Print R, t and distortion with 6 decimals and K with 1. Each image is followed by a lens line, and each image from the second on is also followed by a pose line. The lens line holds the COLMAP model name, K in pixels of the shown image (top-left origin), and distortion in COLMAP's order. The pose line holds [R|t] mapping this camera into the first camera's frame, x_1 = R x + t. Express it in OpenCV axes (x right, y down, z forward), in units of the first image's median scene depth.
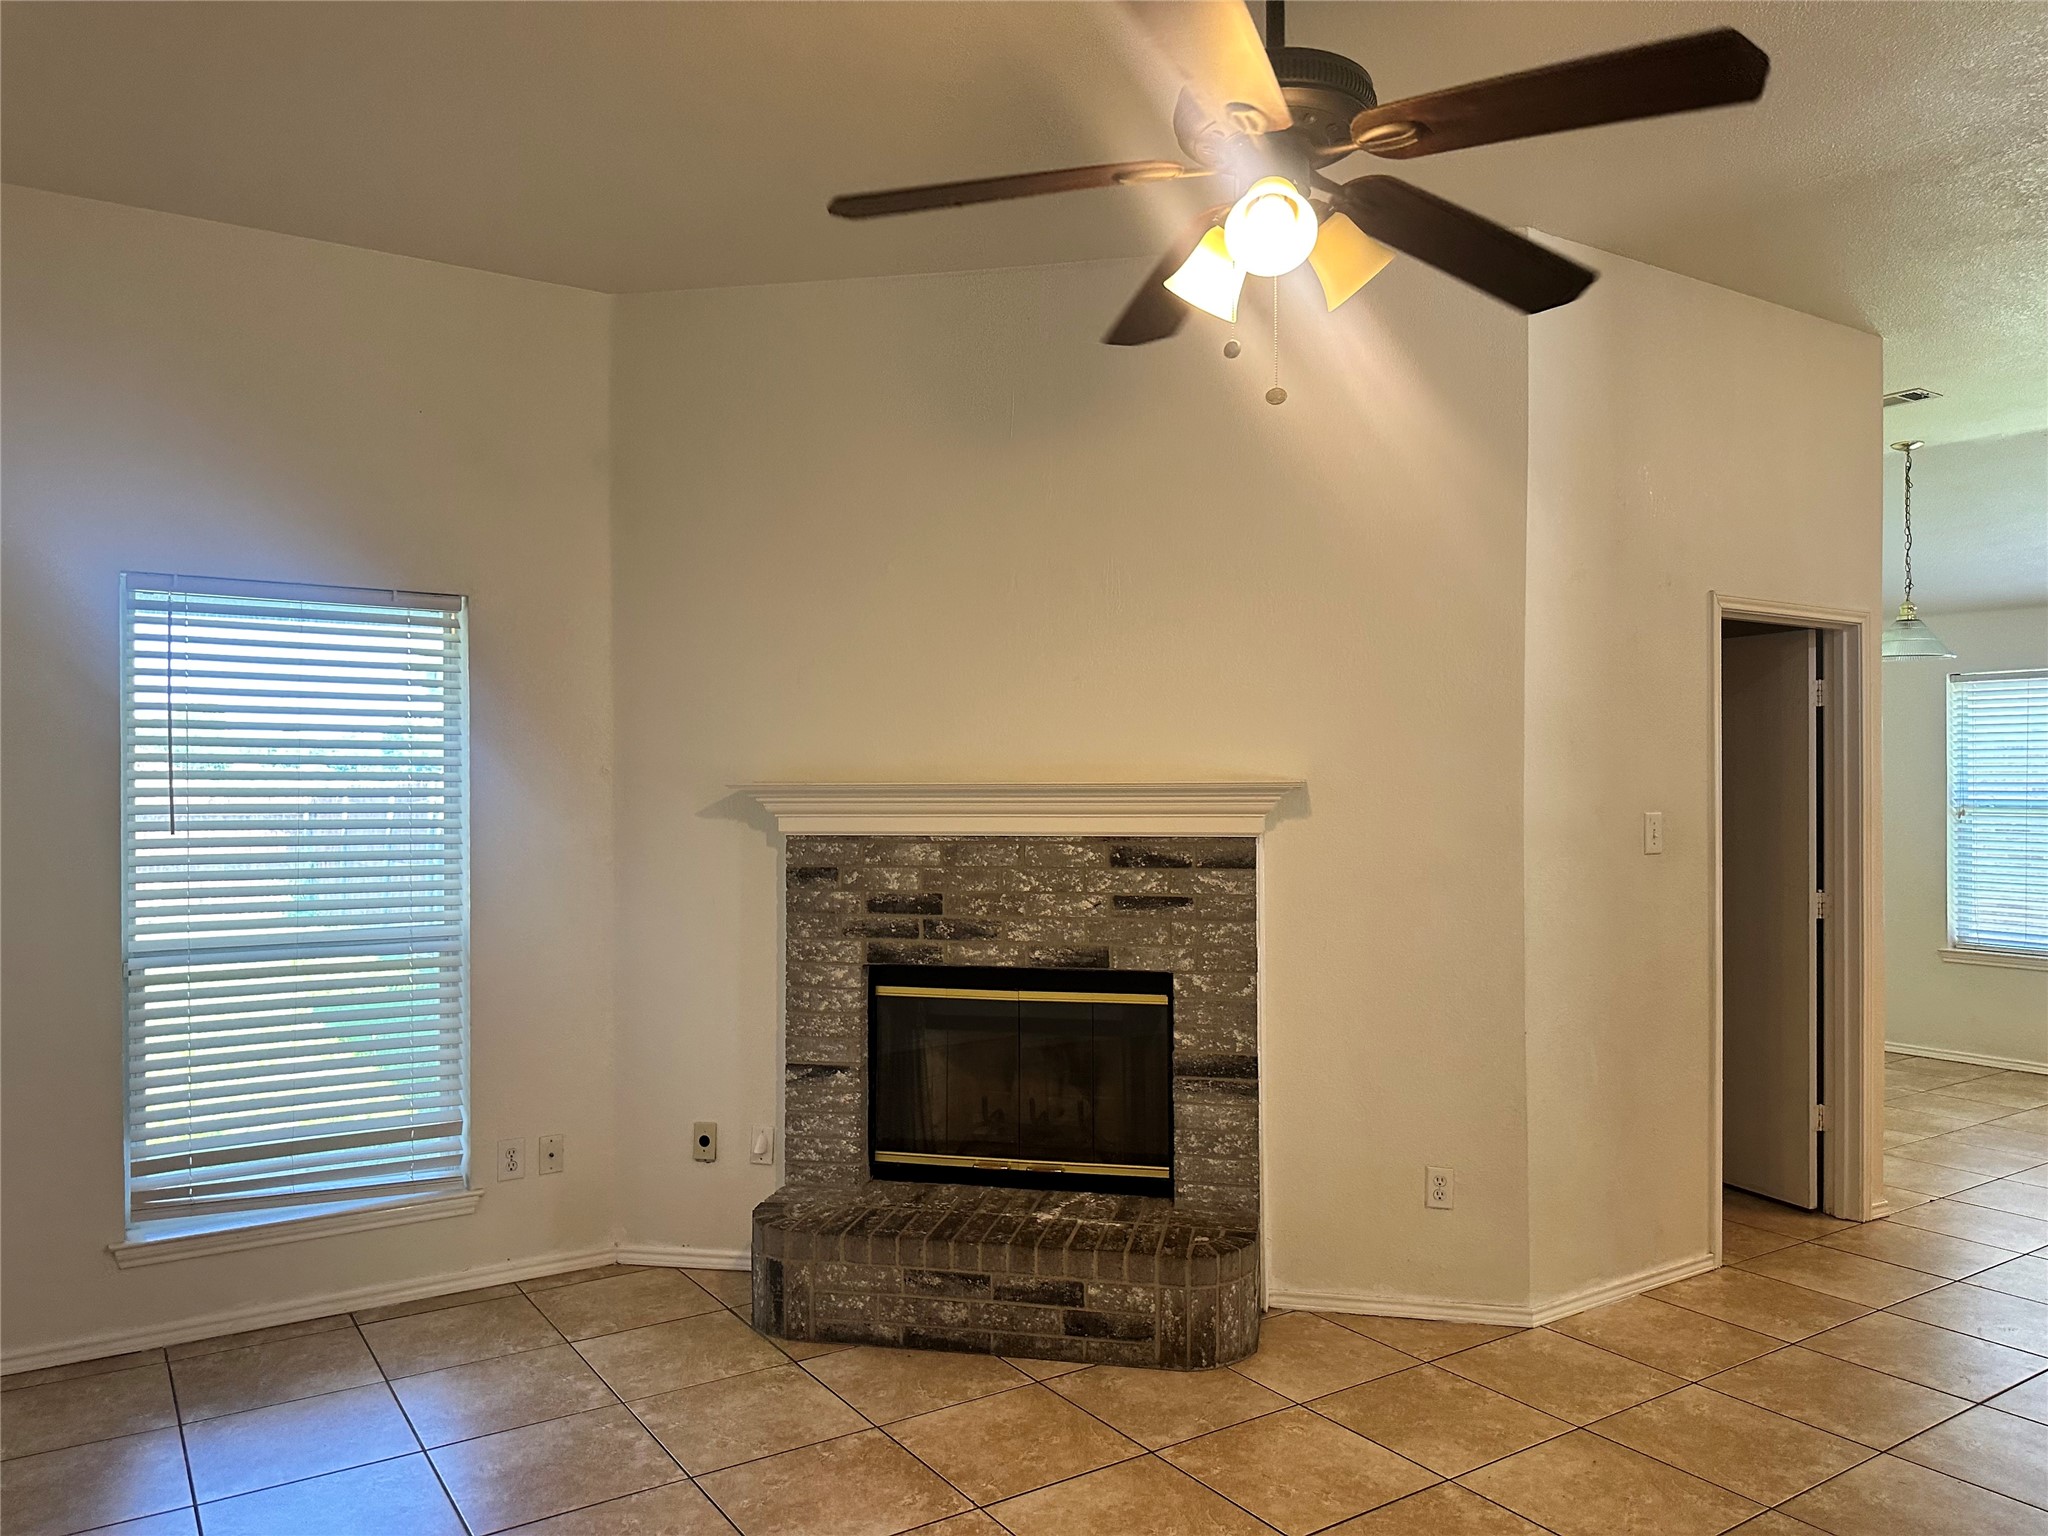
lens RADIAL K [[1445.1, 0, 1023.4], [0, 1445.1, 775.7], [0, 0, 1]] dist [0.002129, -0.002500]
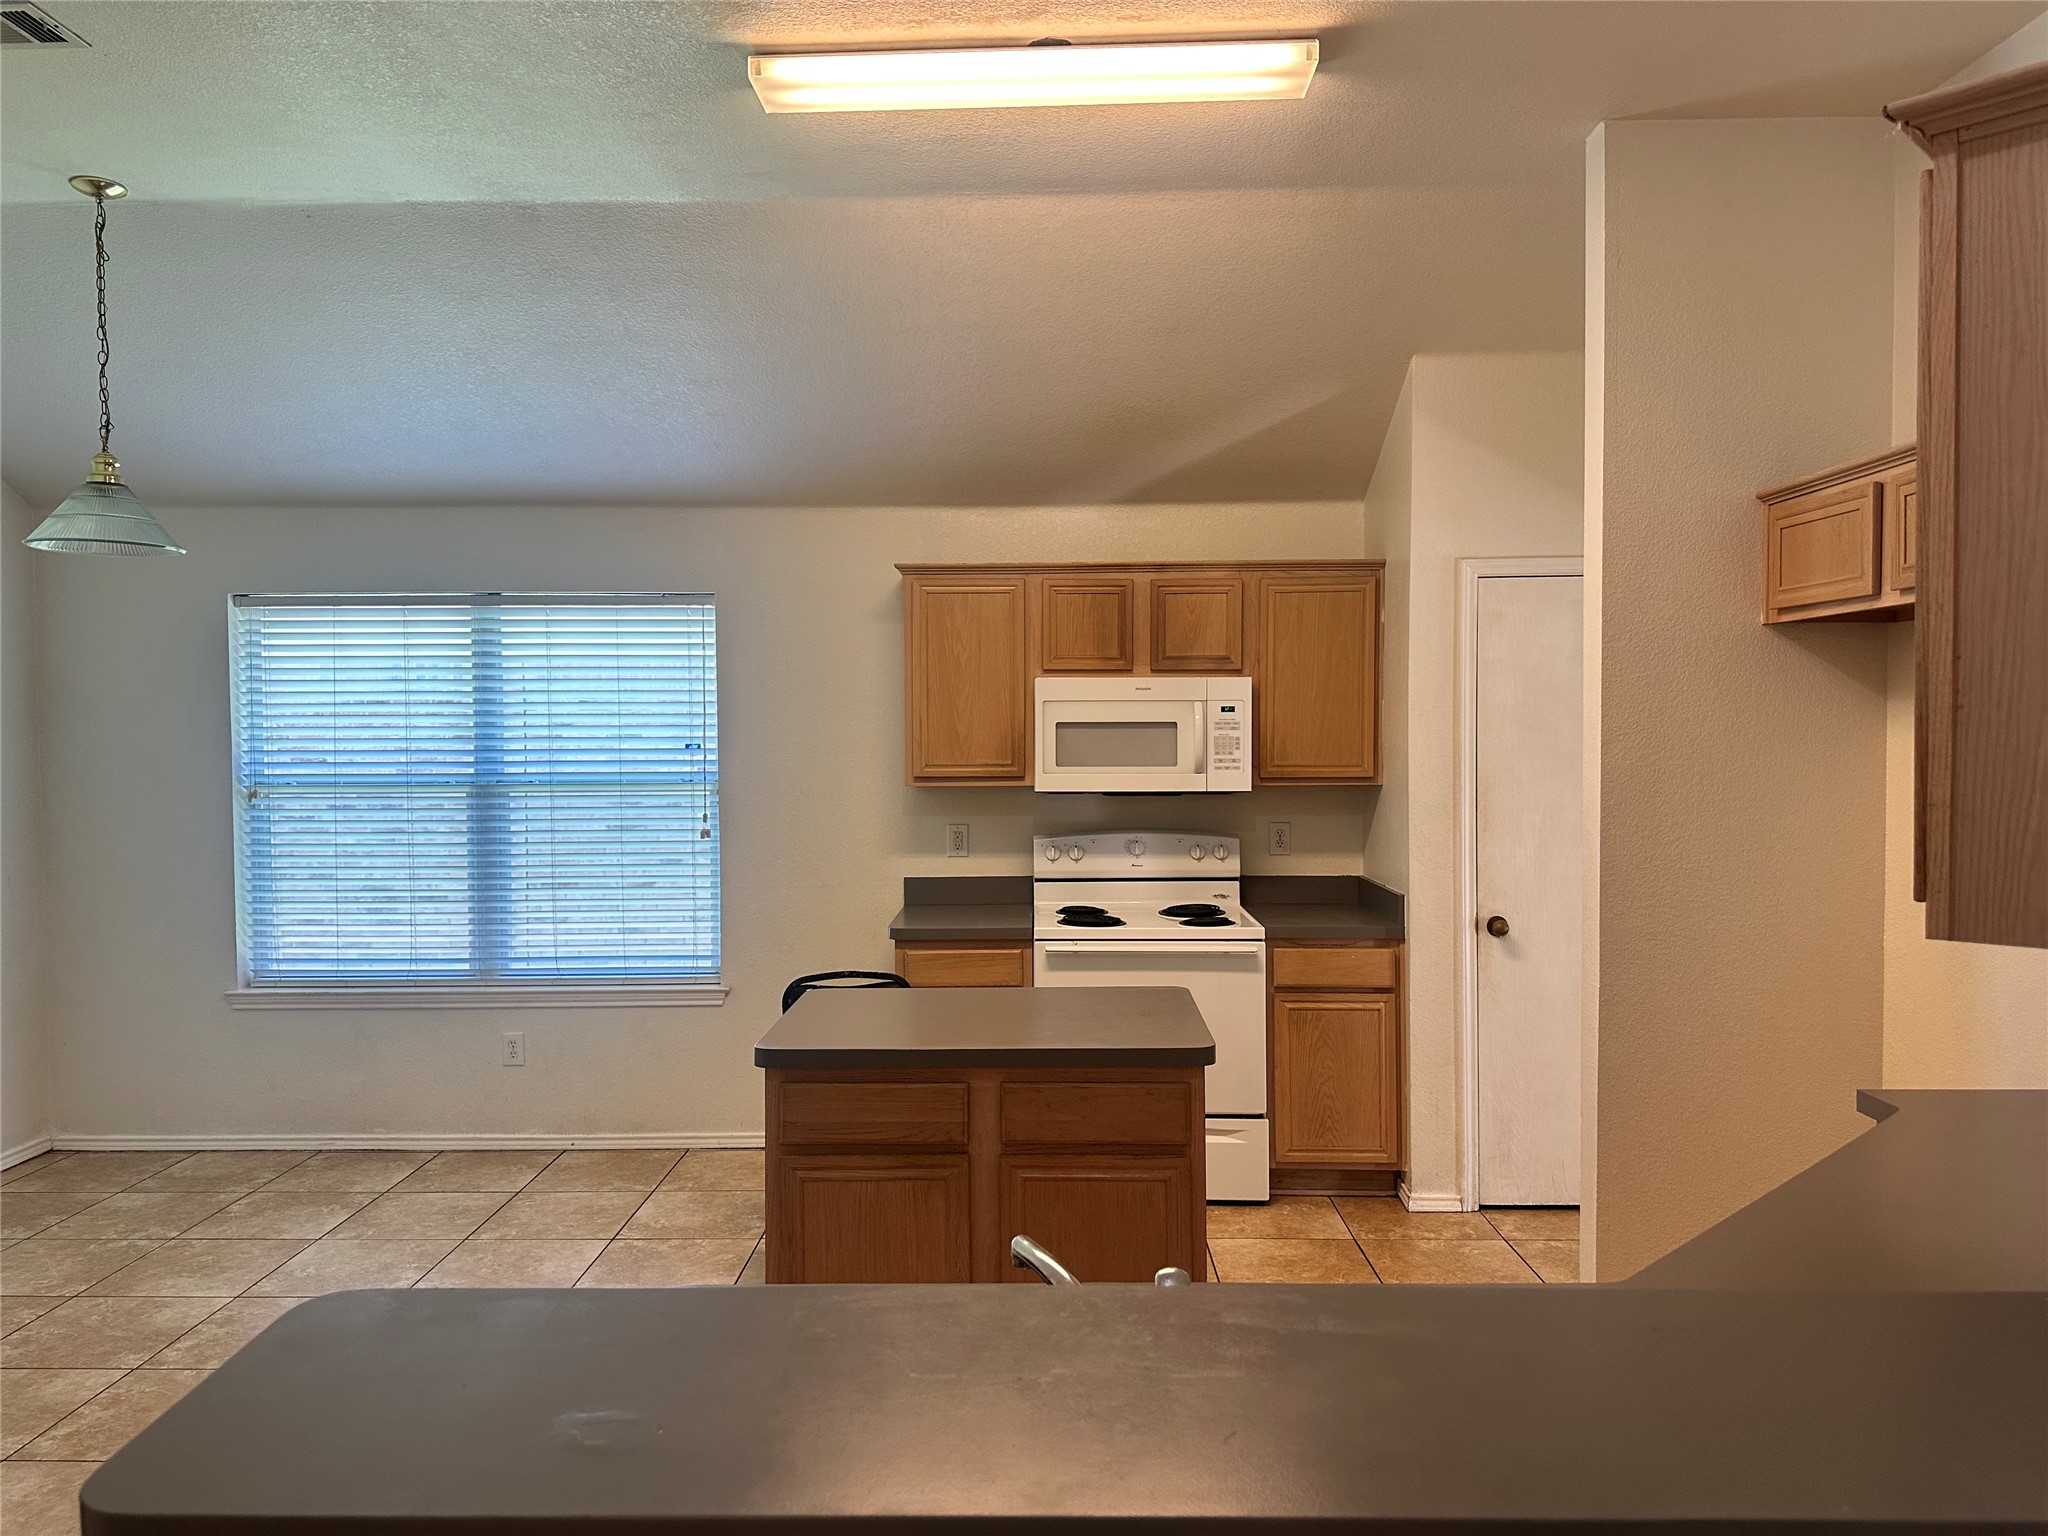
lens RADIAL K [[1445.1, 0, 1022.1], [0, 1445.1, 769.6], [0, 0, 1]] dist [0.002129, -0.002500]
pose [[0.558583, -0.026671, 0.829020, 0.276855], [0.004830, 0.999571, 0.028904, -0.004666], [-0.829435, -0.012141, 0.558472, 0.300743]]
